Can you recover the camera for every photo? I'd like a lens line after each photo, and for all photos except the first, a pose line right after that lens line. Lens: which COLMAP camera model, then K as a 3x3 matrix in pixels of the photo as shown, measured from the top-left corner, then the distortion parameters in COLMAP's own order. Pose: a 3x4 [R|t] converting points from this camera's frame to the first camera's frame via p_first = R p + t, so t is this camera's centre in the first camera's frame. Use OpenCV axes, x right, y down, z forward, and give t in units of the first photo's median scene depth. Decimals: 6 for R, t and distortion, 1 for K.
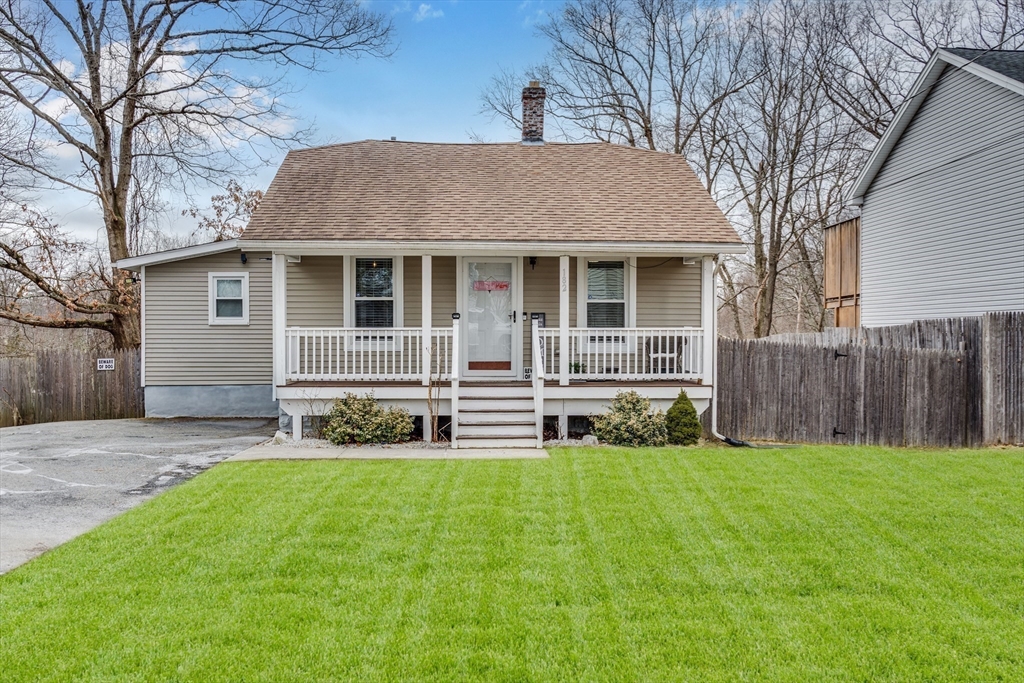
lens RADIAL K [[1030.0, 0, 519.9], [0, 1030.0, 364.4], [0, 0, 1]] dist [-0.083768, 0.000000]
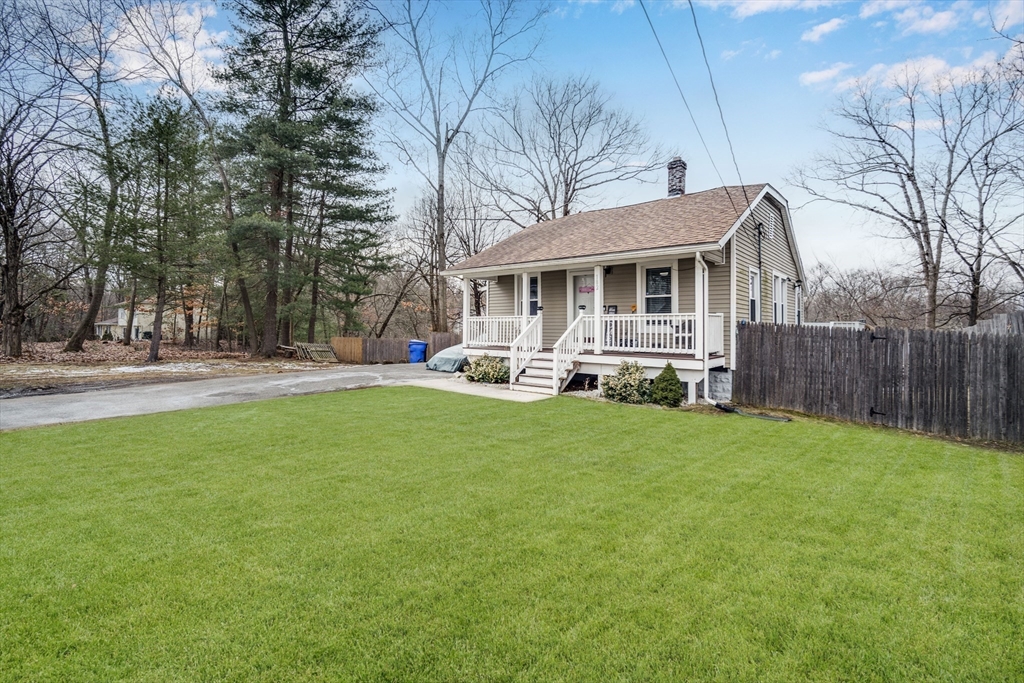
lens RADIAL K [[1382.8, 0, 510.1], [0, 1382.8, 336.4], [0, 0, 1]] dist [0.129622, 0.000000]
pose [[0.380573, 0.009547, -0.924701, 1.556294], [-0.024261, 0.999706, 0.000337, -0.001959], [0.924432, 0.022306, 0.380693, 0.123137]]
